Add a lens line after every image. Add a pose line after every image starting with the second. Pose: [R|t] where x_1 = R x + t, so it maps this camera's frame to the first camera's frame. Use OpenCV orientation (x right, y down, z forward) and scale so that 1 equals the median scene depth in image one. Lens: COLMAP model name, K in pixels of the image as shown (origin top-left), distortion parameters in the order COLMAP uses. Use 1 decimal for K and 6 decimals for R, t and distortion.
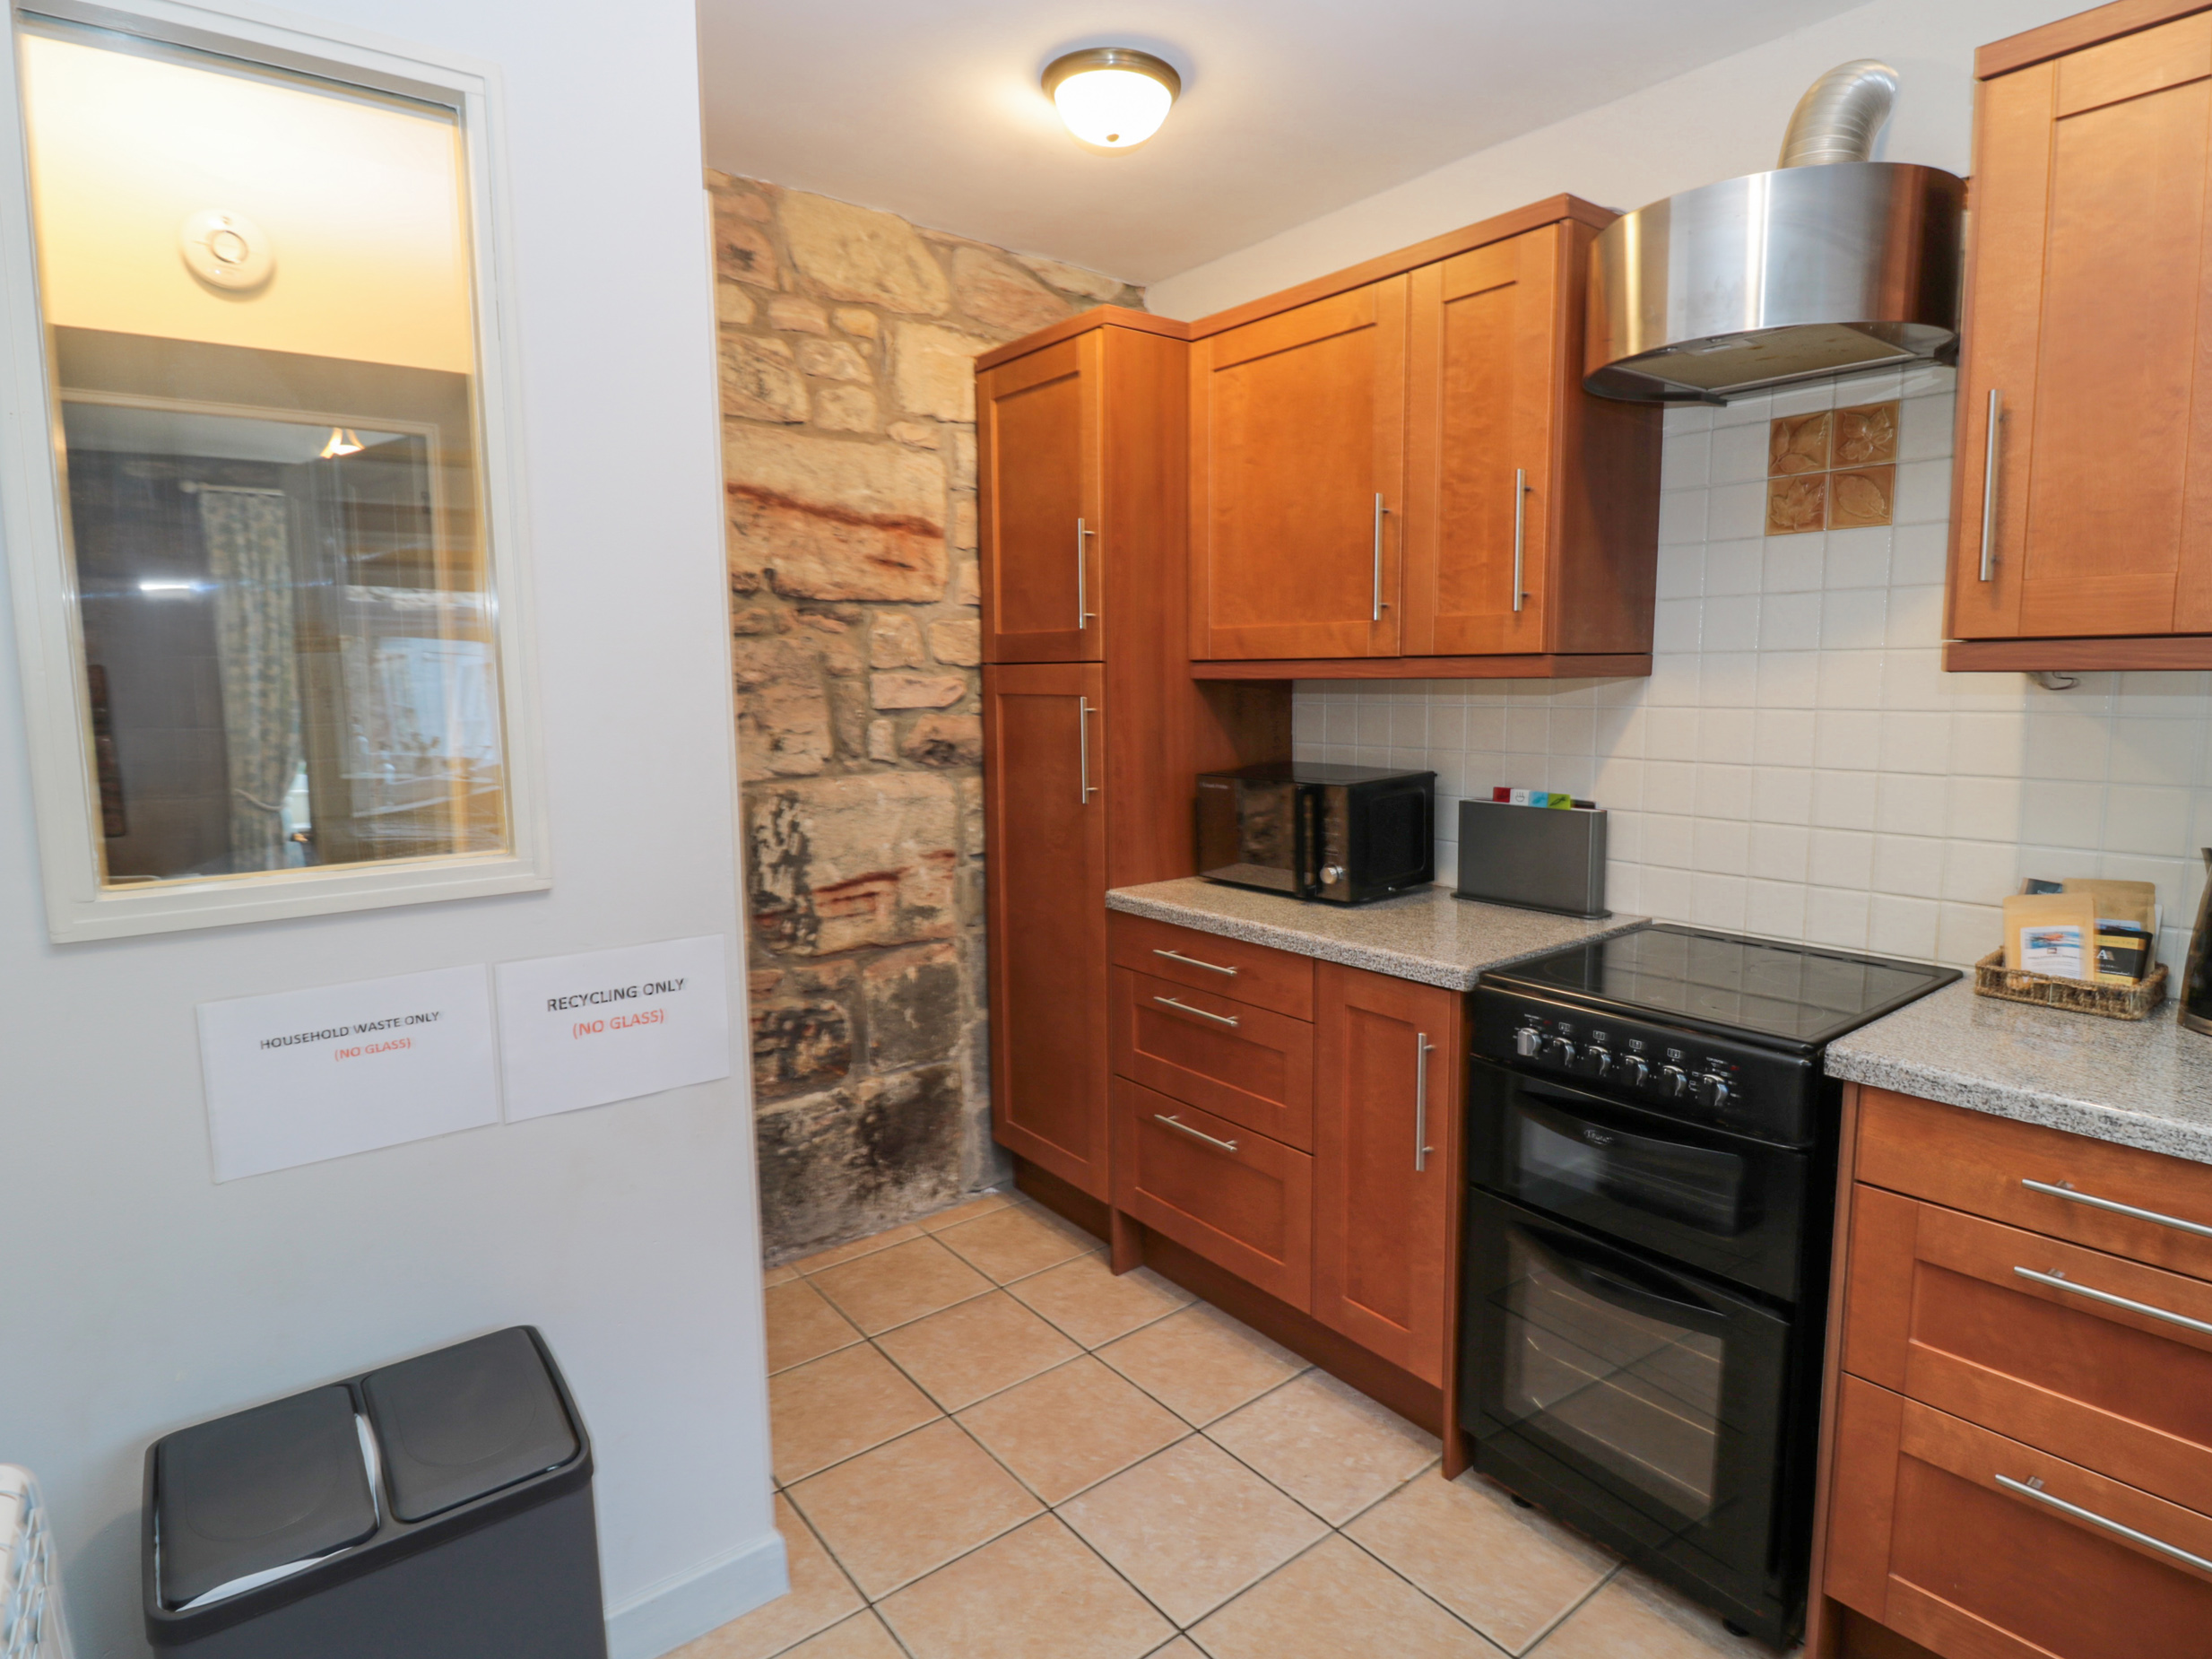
lens RADIAL K [[1206.8, 0, 1098.0], [0, 1206.8, 819.6], [0, 0, 1]] dist [0.003056, -0.016451]
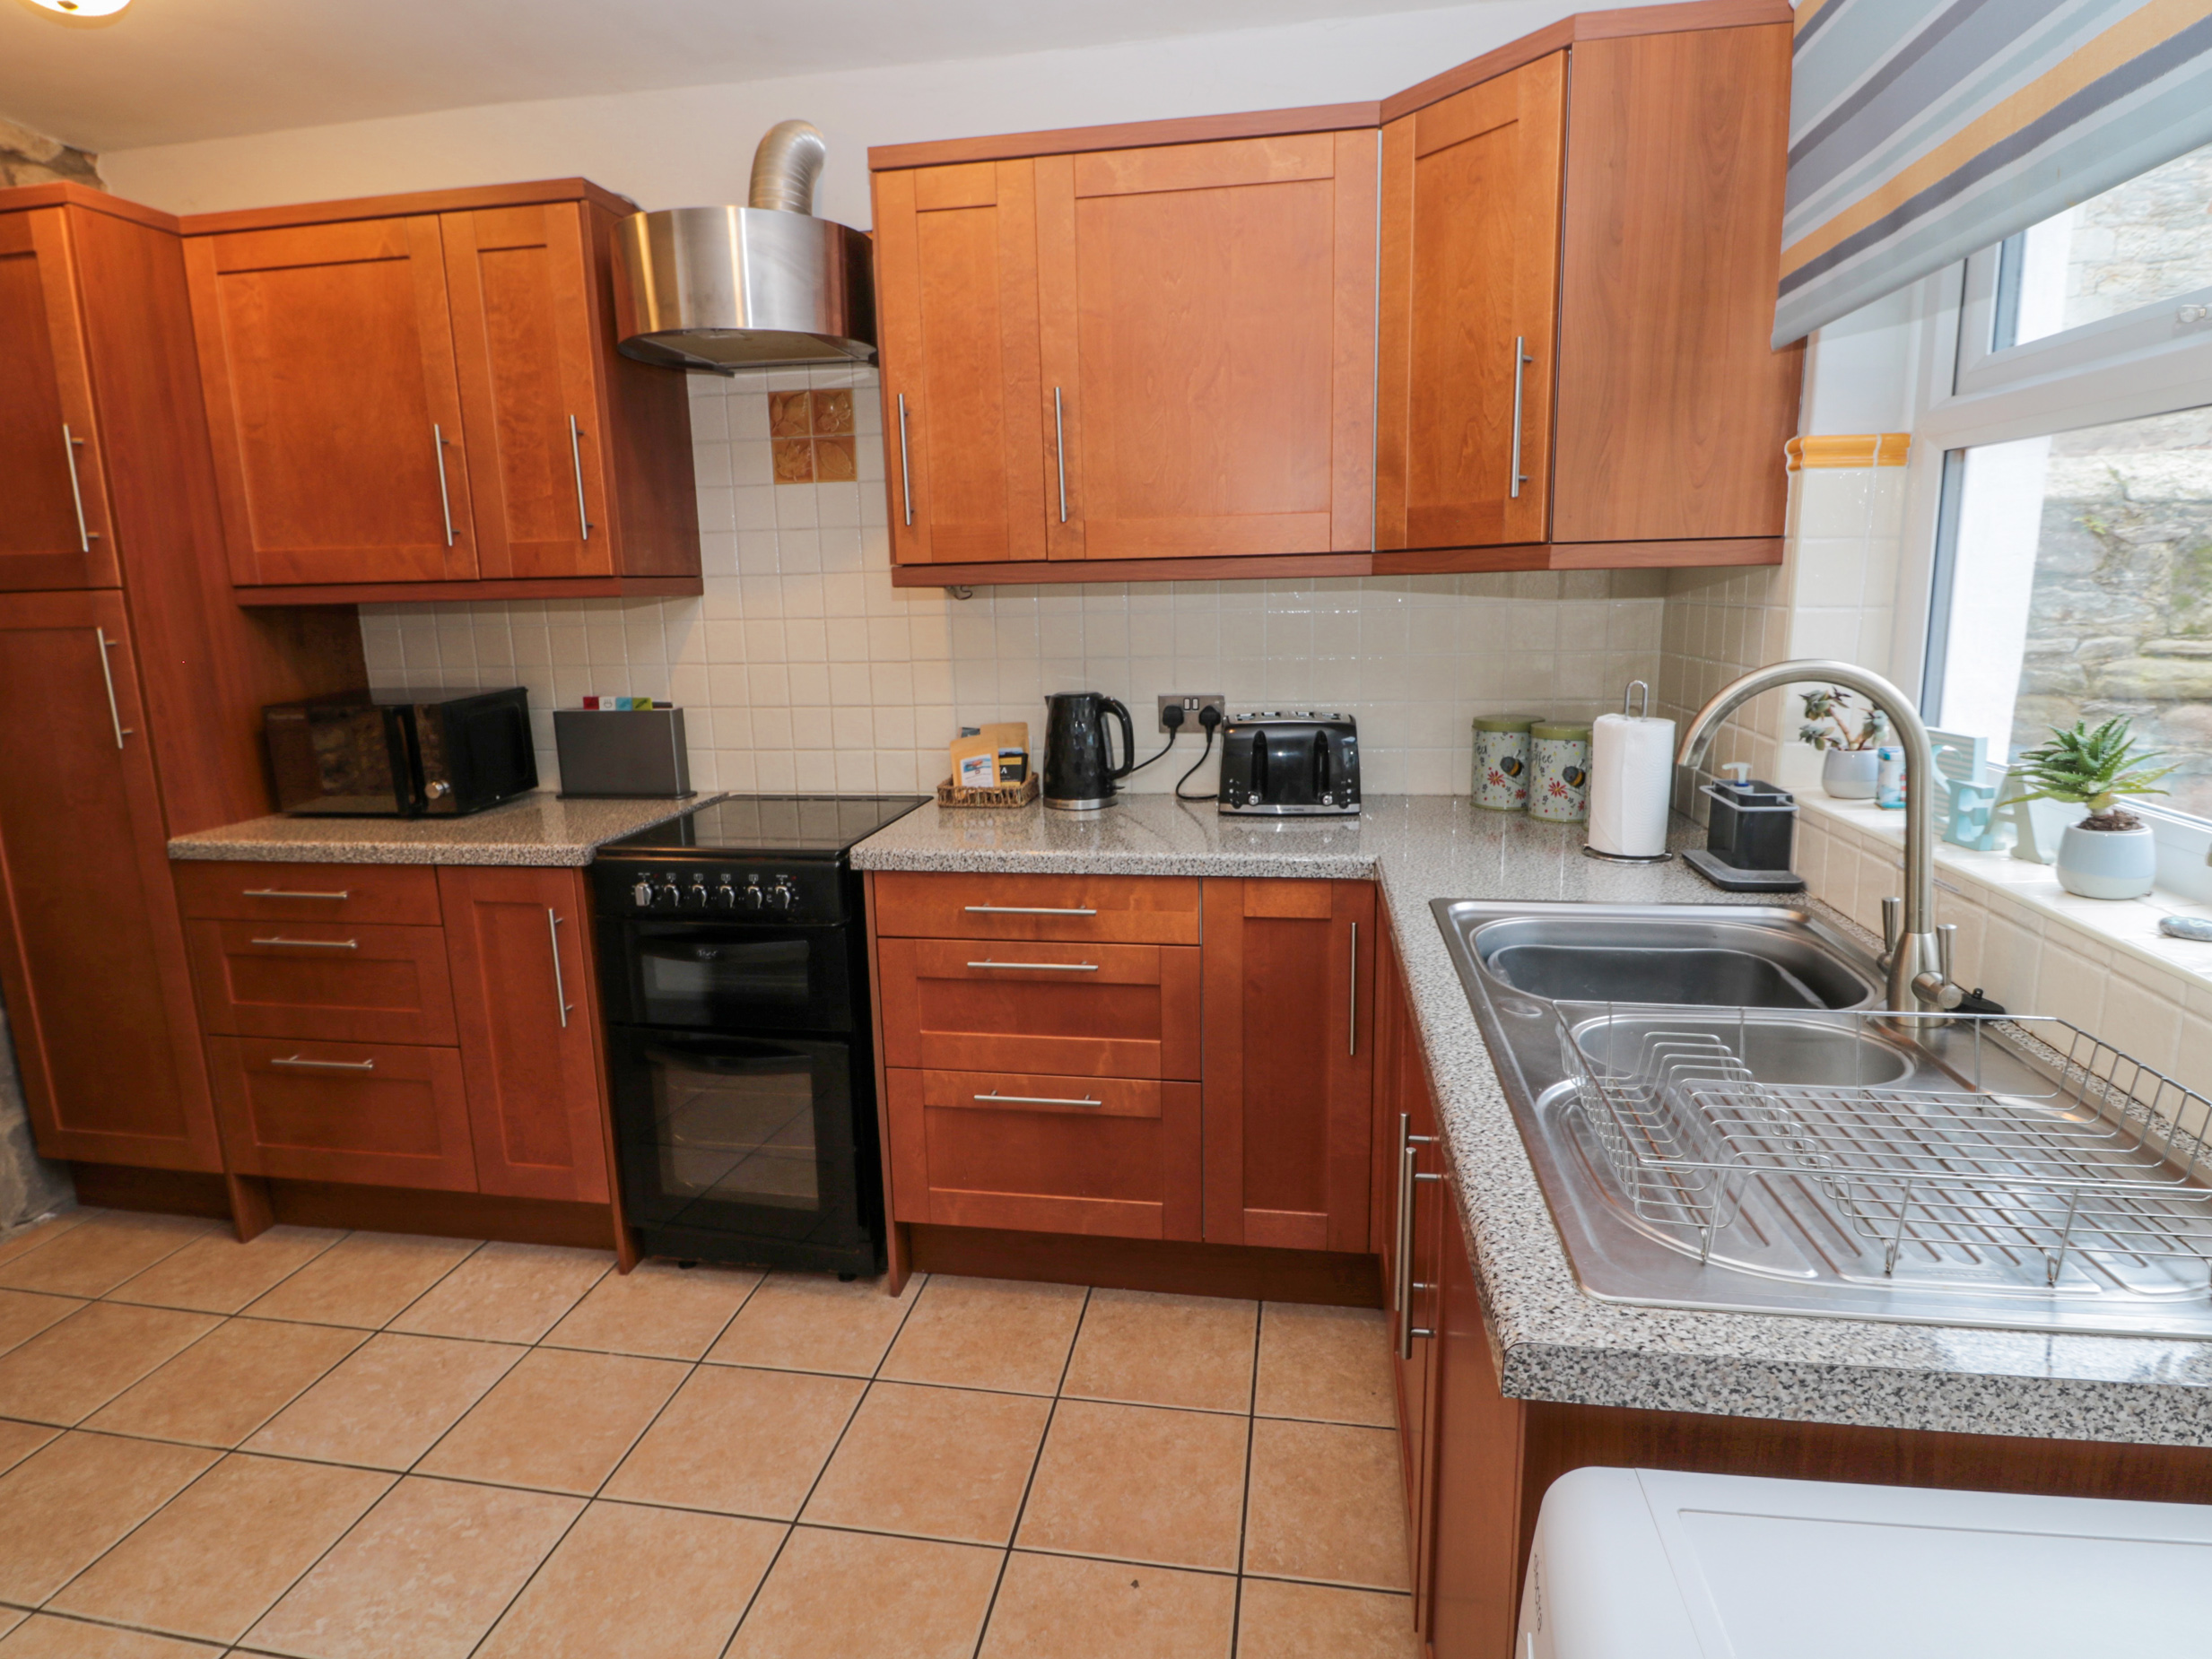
lens RADIAL K [[1206.5, 0, 1091.3], [0, 1206.5, 827.3], [0, 0, 1]] dist [0.003056, -0.016451]
pose [[0.745050, -0.135173, 0.653169, -0.084413], [0.093332, 0.990743, 0.098574, 0.032398], [-0.660447, -0.012481, 0.750769, -0.194096]]
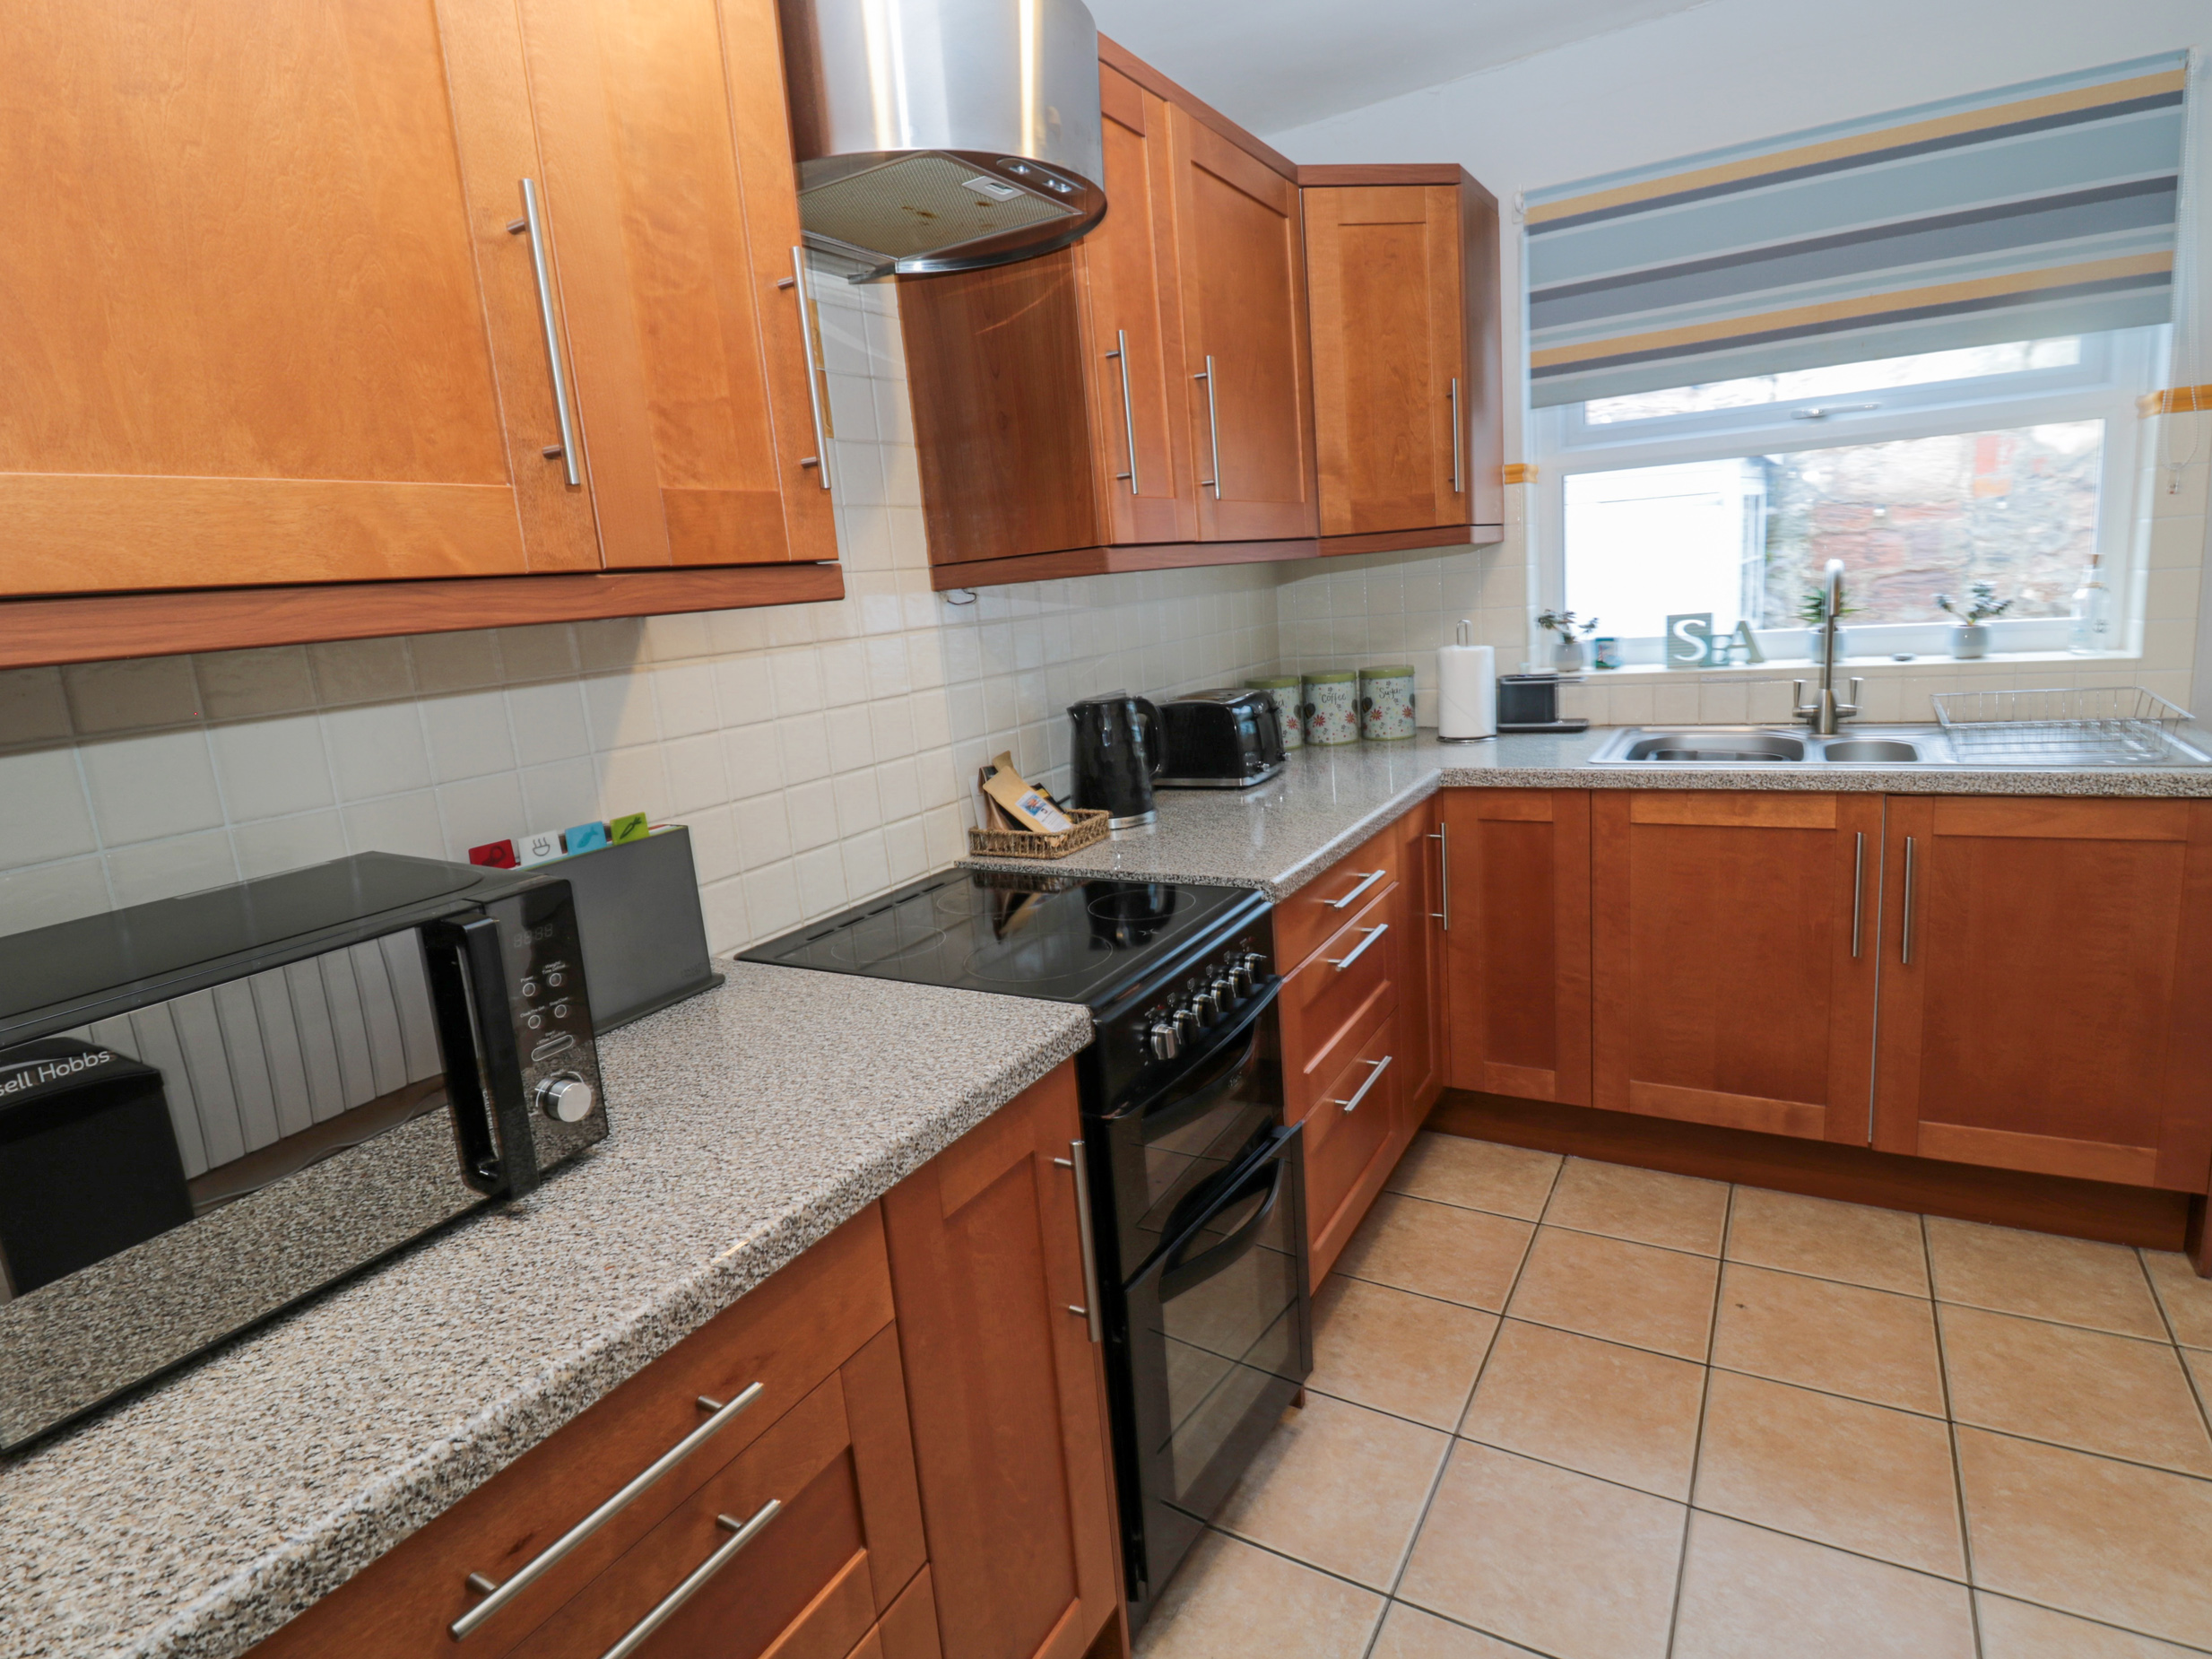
lens RADIAL K [[1206.8, 0, 1090.0], [0, 1206.8, 822.6], [0, 0, 1]] dist [0.003056, -0.016451]
pose [[-0.373835, -0.137658, 0.917223, -0.285303], [0.198196, 0.954225, 0.223991, -0.120033], [-0.906072, 0.265526, -0.329439, 1.110192]]
